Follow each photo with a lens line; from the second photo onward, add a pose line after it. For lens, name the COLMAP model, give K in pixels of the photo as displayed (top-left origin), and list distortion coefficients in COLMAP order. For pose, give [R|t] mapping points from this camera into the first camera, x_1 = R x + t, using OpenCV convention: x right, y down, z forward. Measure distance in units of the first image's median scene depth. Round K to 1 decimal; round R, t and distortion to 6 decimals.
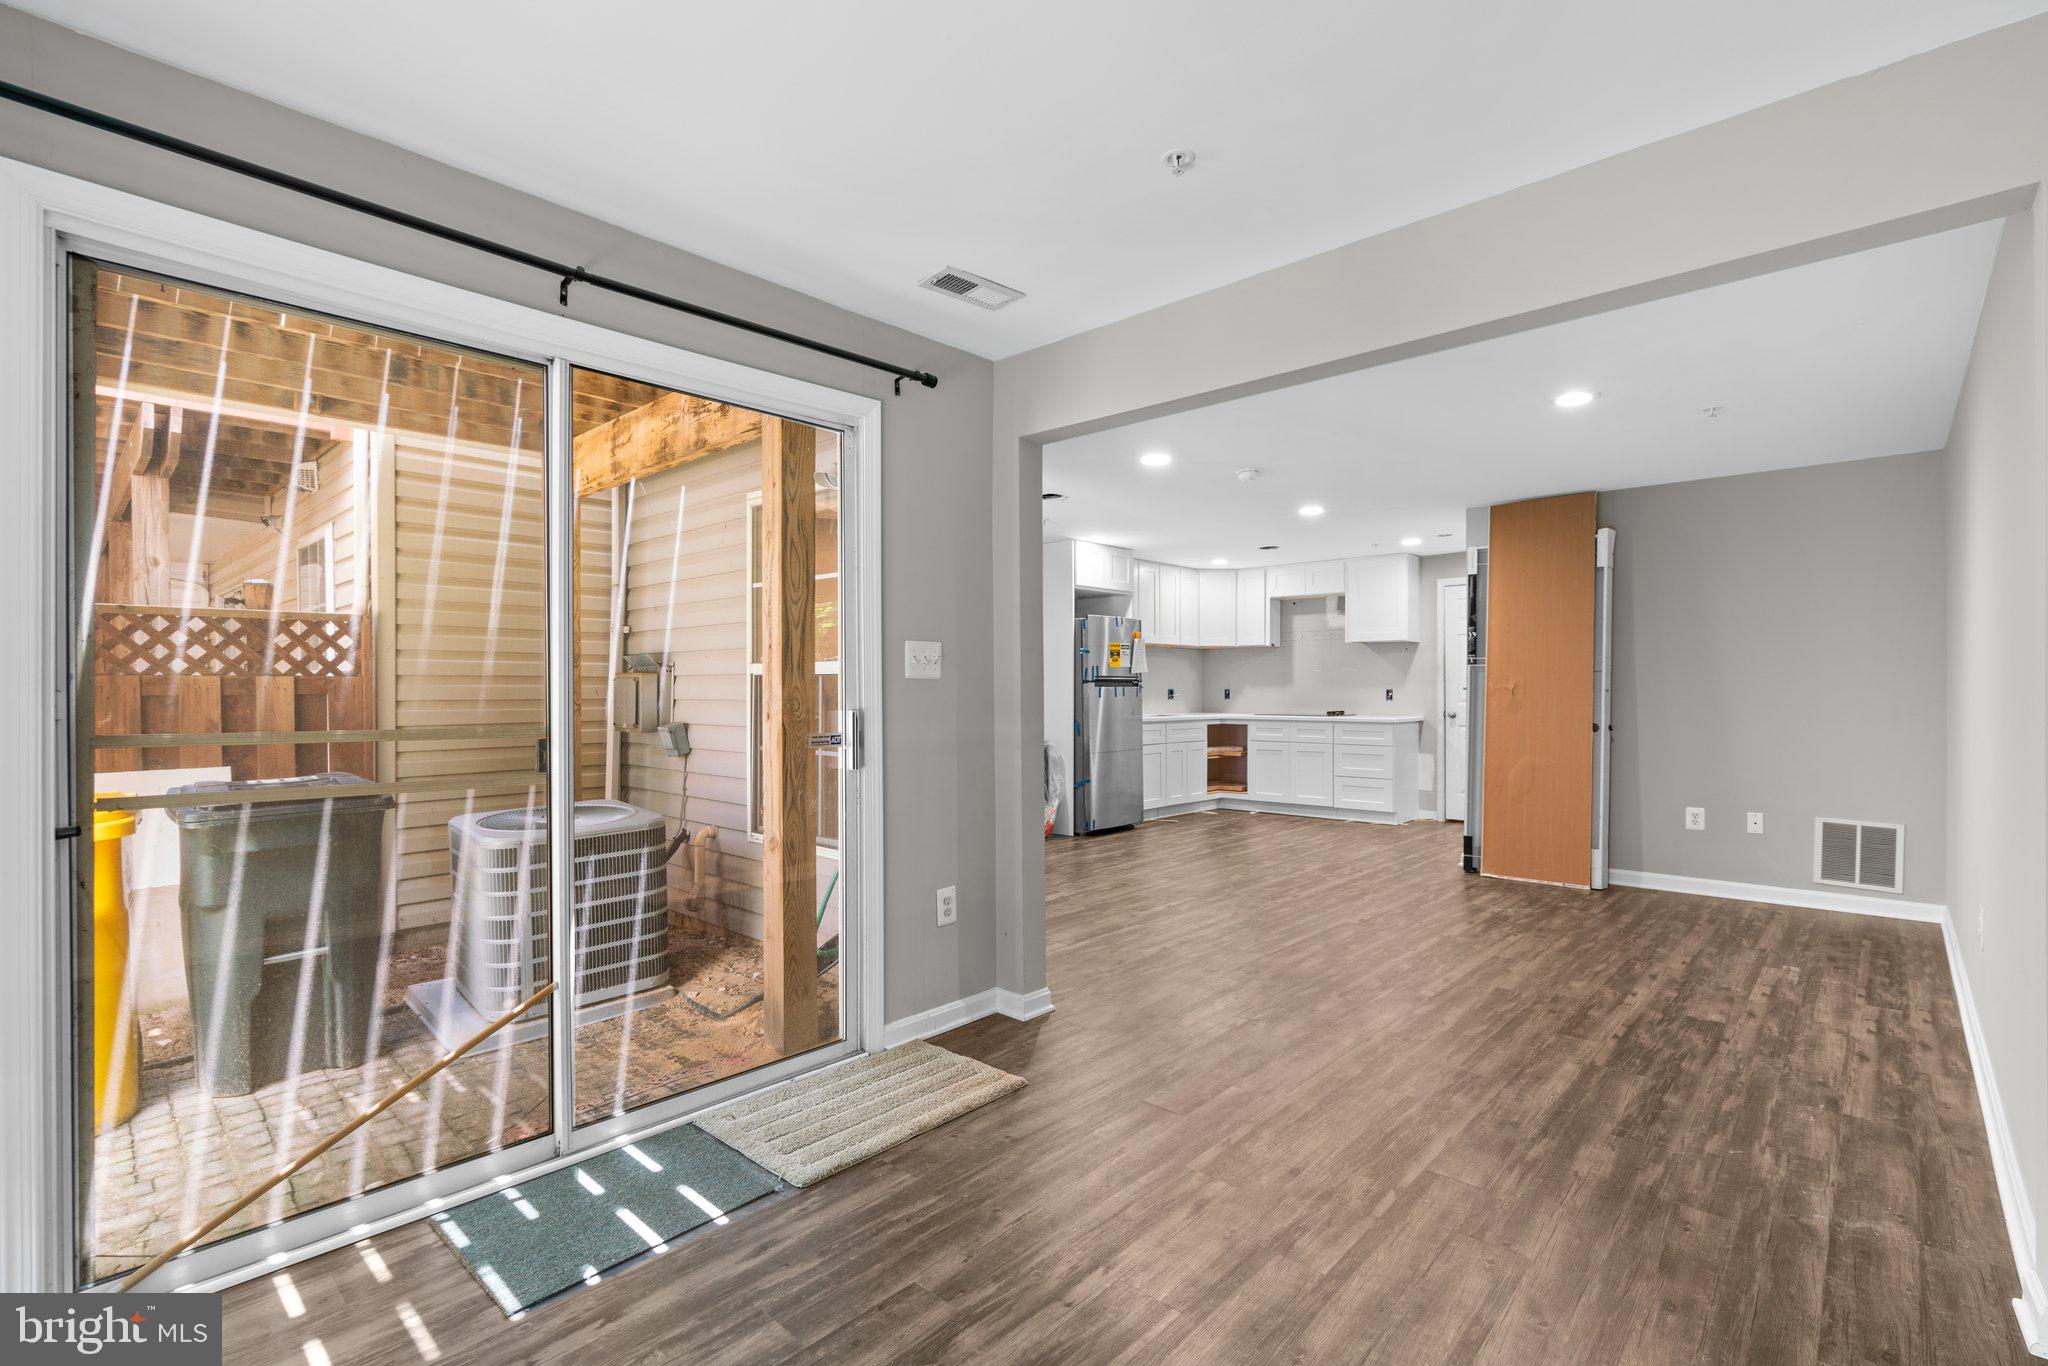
lens RADIAL K [[951.2, 0, 1037.1], [0, 951.2, 689.1], [0, 0, 1]] dist [-0.009008, -0.000035]
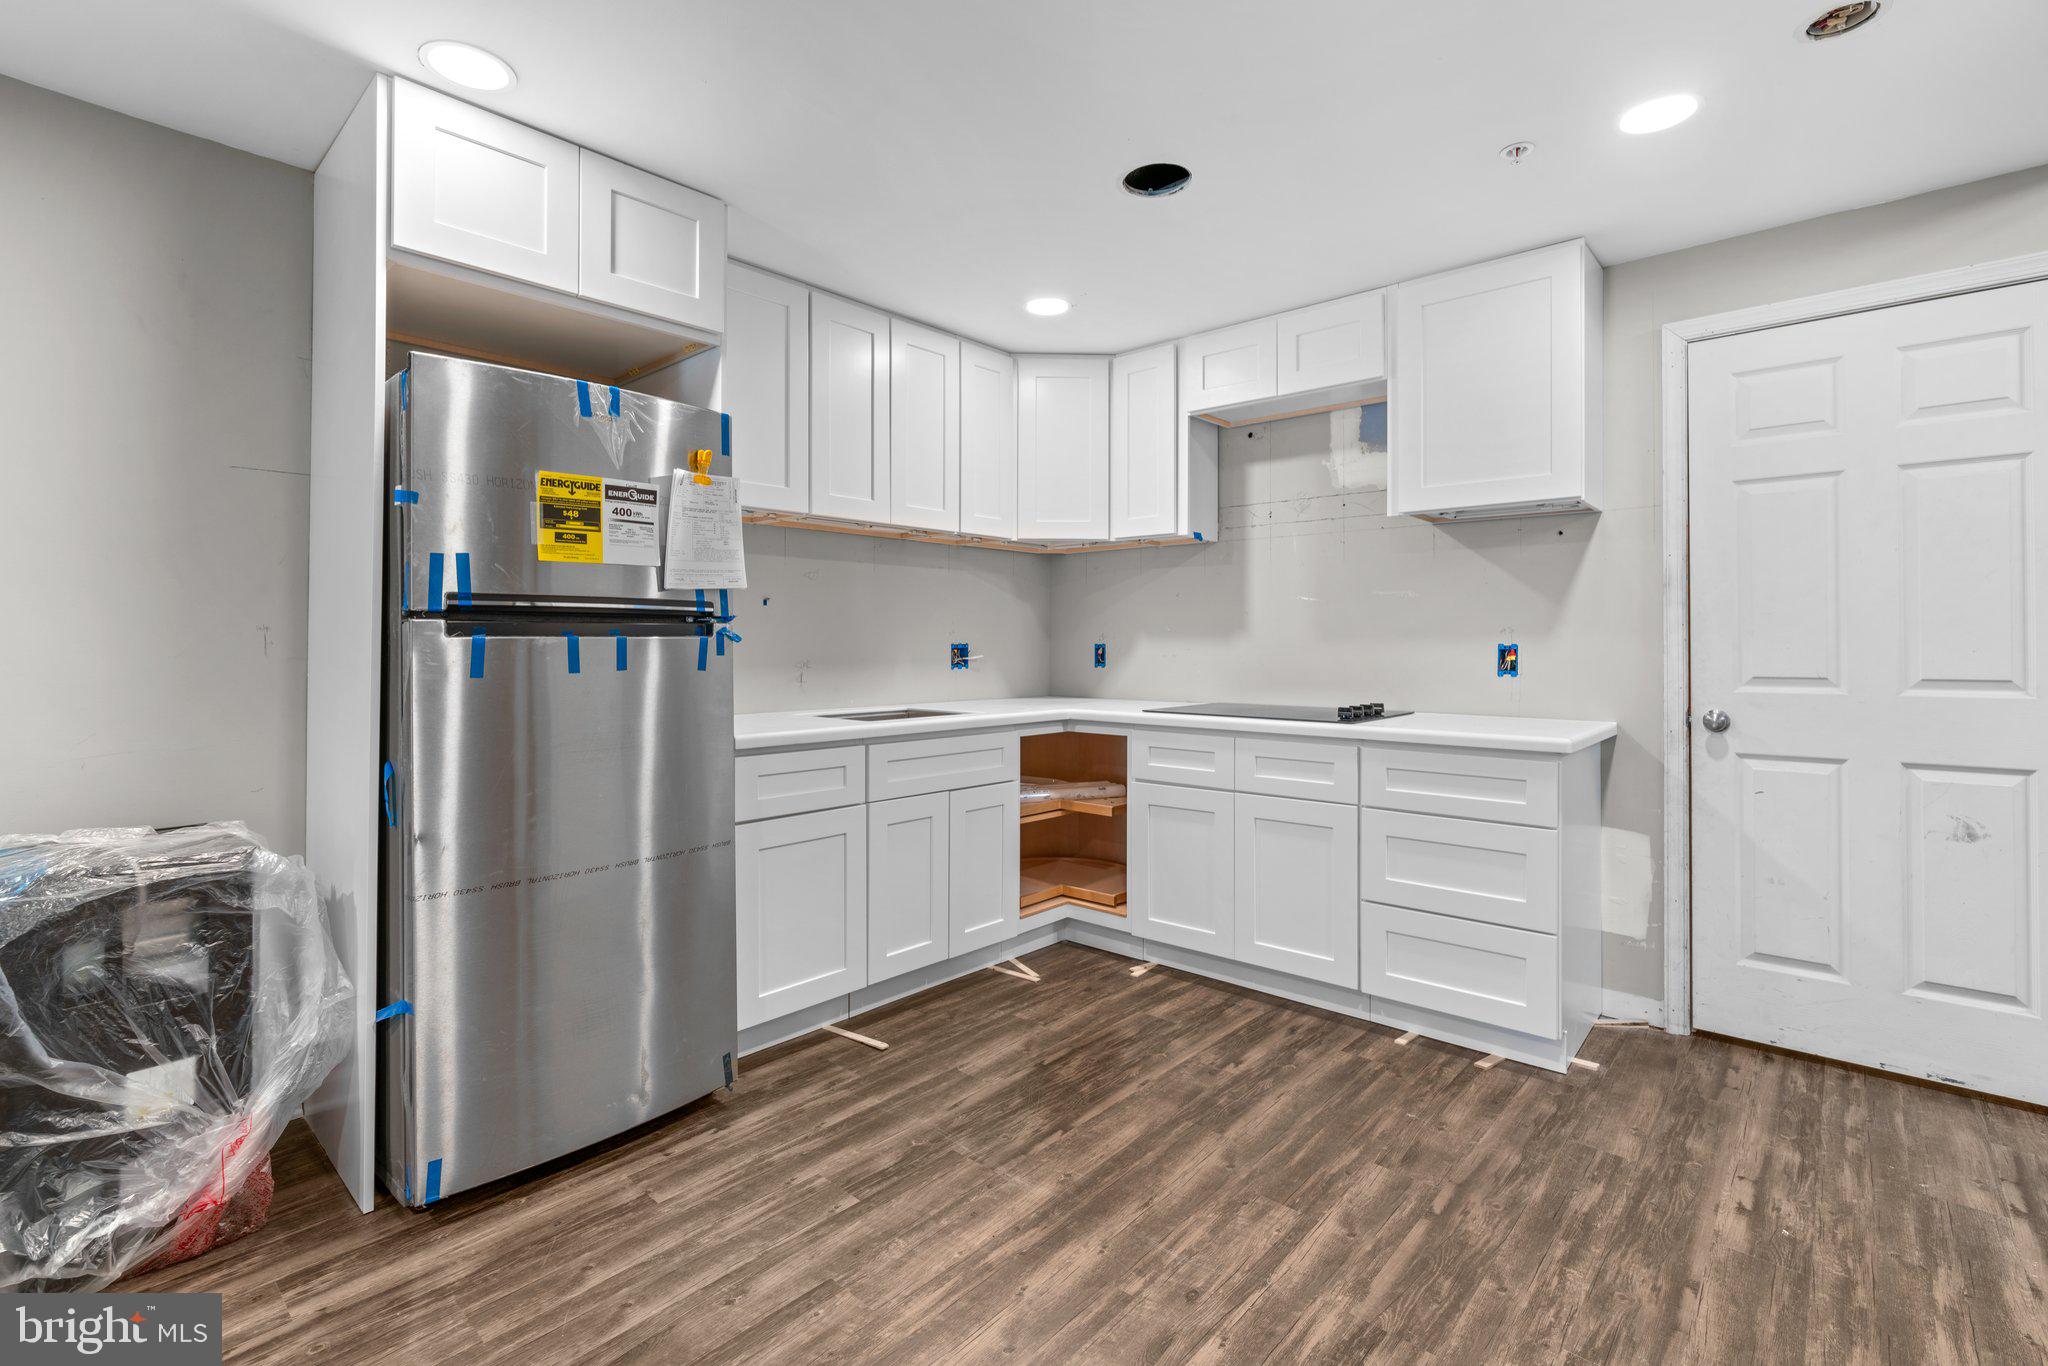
lens RADIAL K [[929.4, 0, 970.8], [0, 929.4, 637.5], [0, 0, 1]] dist [0.000356, 0.000215]
pose [[0.999241, 0.004599, -0.038687, 0.210435], [-0.004612, 0.999989, -0.000250, -0.002315], [0.038685, 0.000428, 0.999251, 0.754189]]
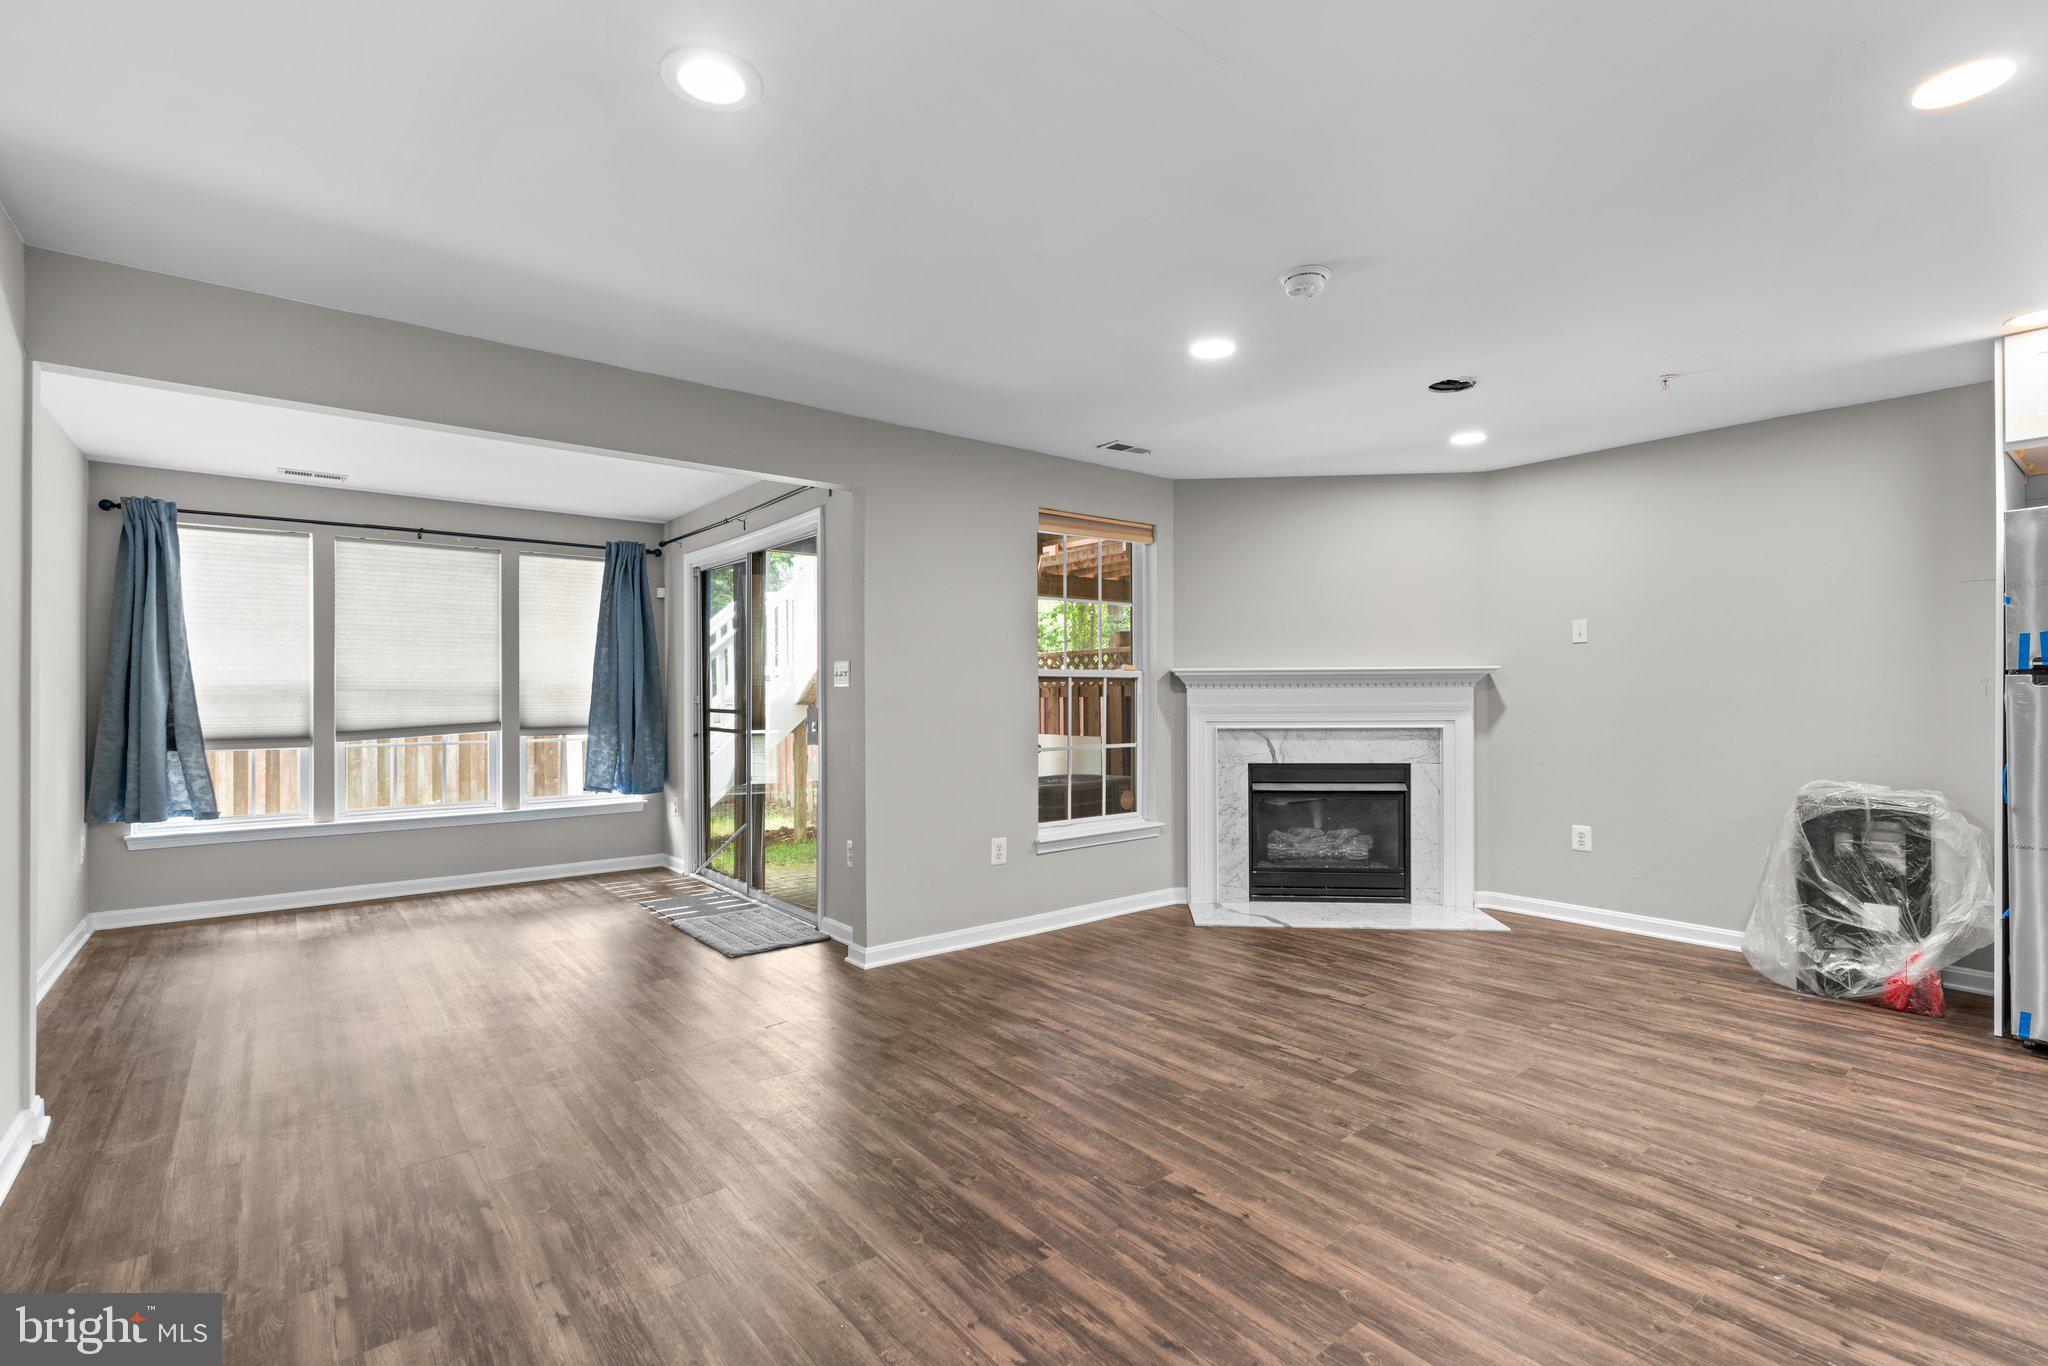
lens RADIAL K [[951.2, 0, 1037.1], [0, 951.2, 689.1], [0, 0, 1]] dist [-0.009008, -0.000035]
pose [[-0.163204, -0.003632, -0.986586, 0.523951], [0.004189, 0.999982, -0.004374, -0.000332], [0.986583, -0.004847, -0.163186, 0.646002]]
